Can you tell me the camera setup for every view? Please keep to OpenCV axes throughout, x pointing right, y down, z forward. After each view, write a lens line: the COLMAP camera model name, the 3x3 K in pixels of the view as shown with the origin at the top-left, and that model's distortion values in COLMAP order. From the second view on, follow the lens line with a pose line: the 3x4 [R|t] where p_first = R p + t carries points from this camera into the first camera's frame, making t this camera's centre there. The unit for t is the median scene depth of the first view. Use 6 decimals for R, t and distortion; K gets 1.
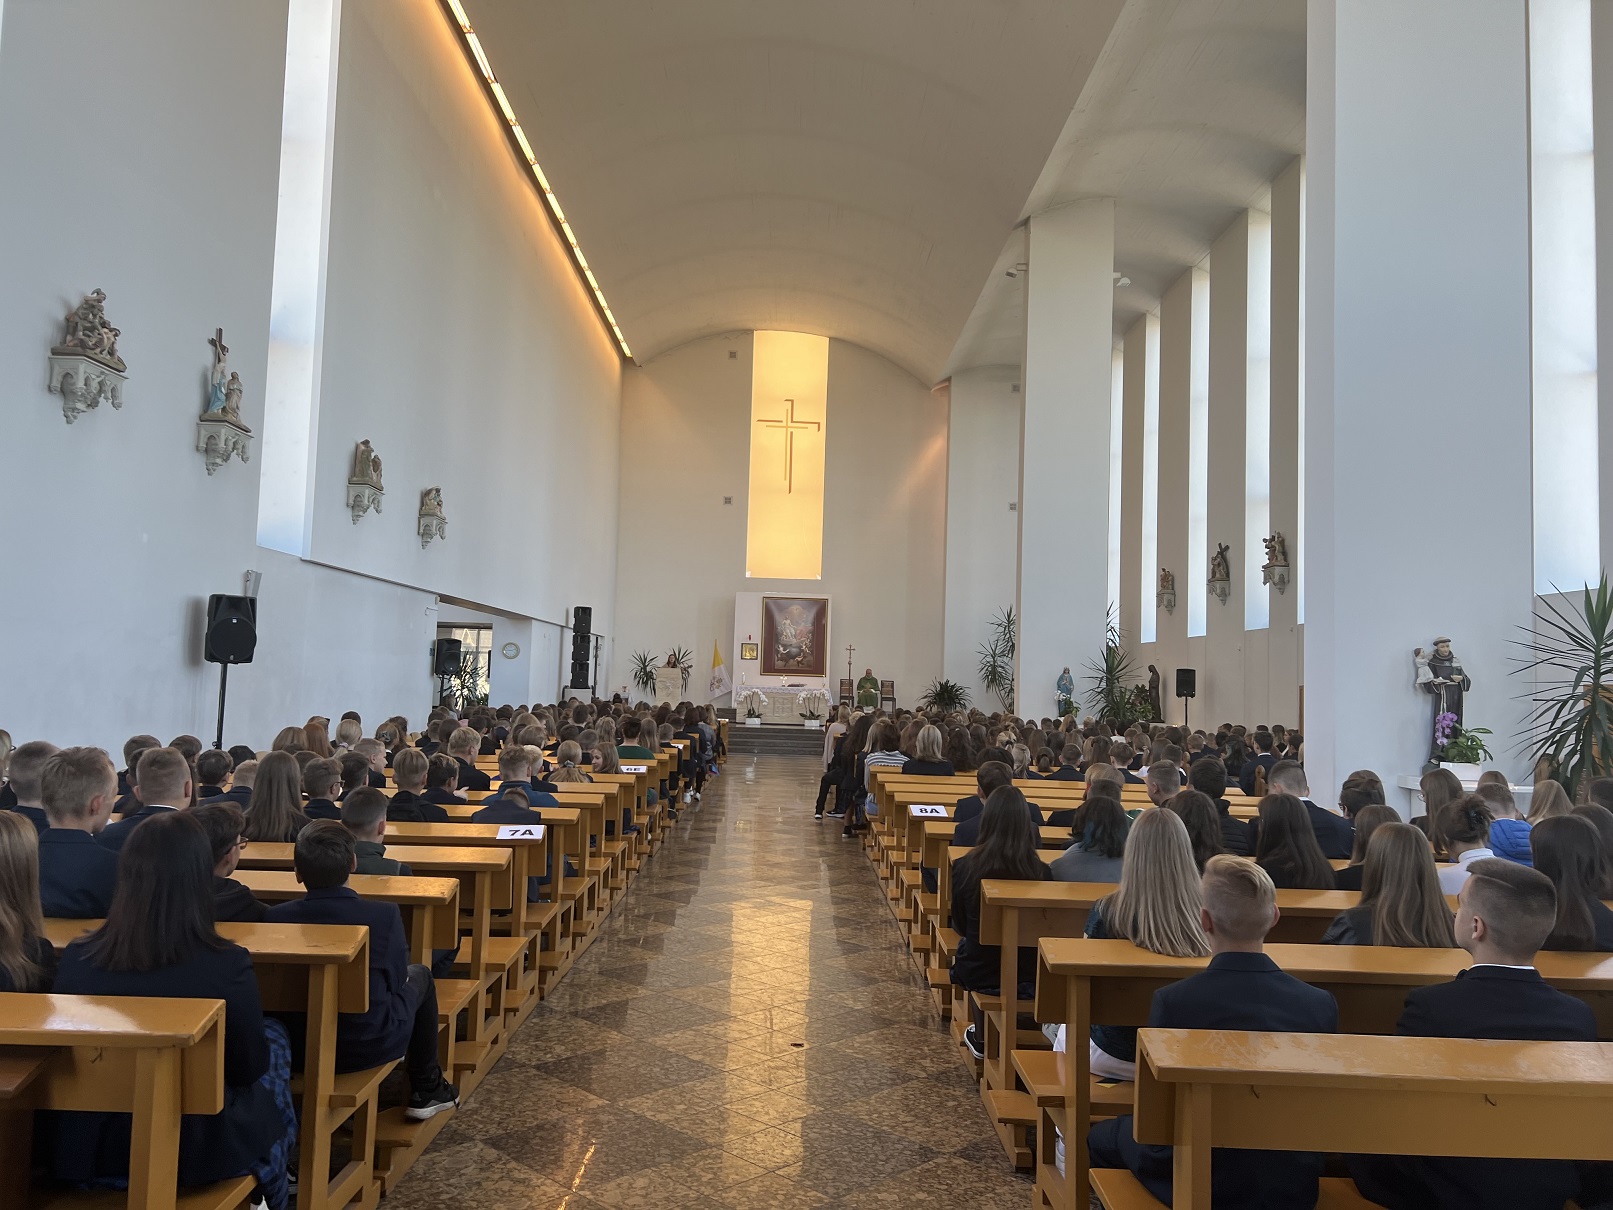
lens RADIAL K [[1215.3, 0, 786.9], [0, 1215.3, 598.7], [0, 0, 1]] dist [0.050269, -0.056848]
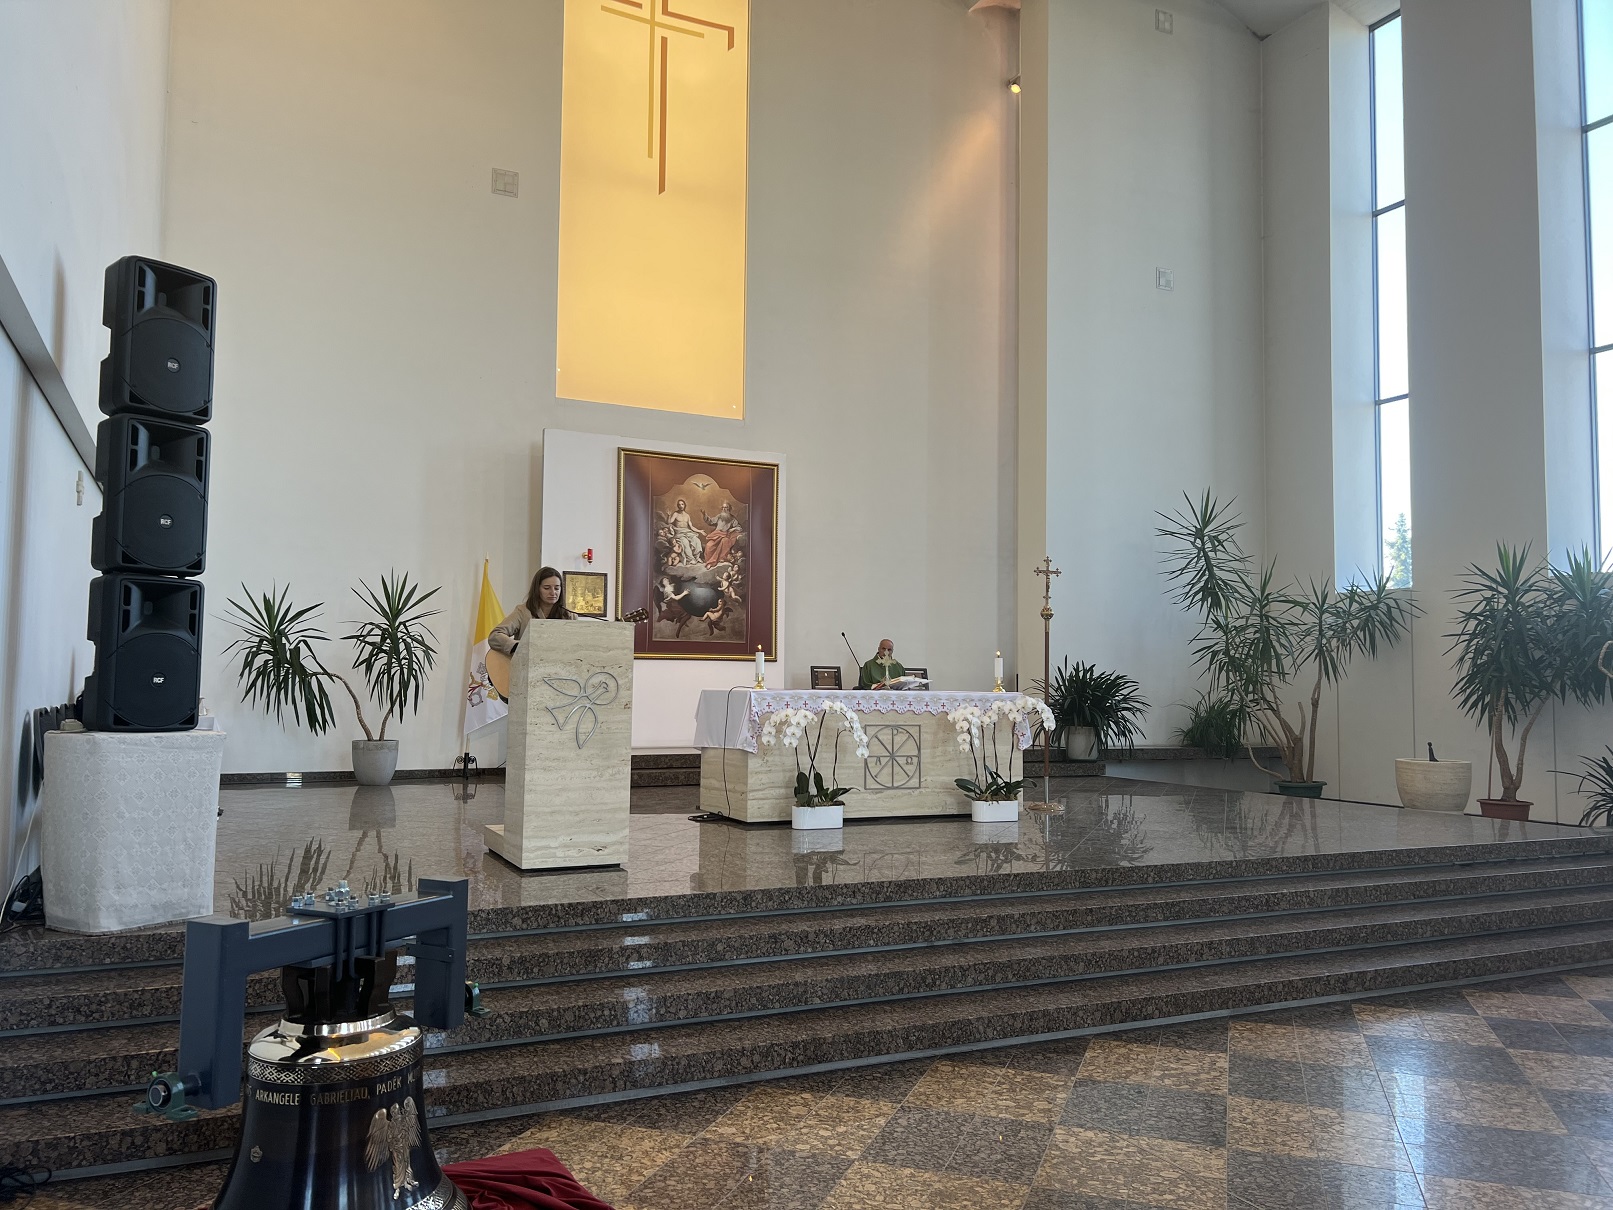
lens RADIAL K [[1215.3, 0, 805.6], [0, 1215.3, 599.9], [0, 0, 1]] dist [0.050269, -0.056848]
pose [[0.898307, 0.009510, 0.439265, -0.131017], [-0.012334, 0.999918, 0.003576, 0.043056], [-0.439194, -0.008630, 0.898351, 0.645286]]
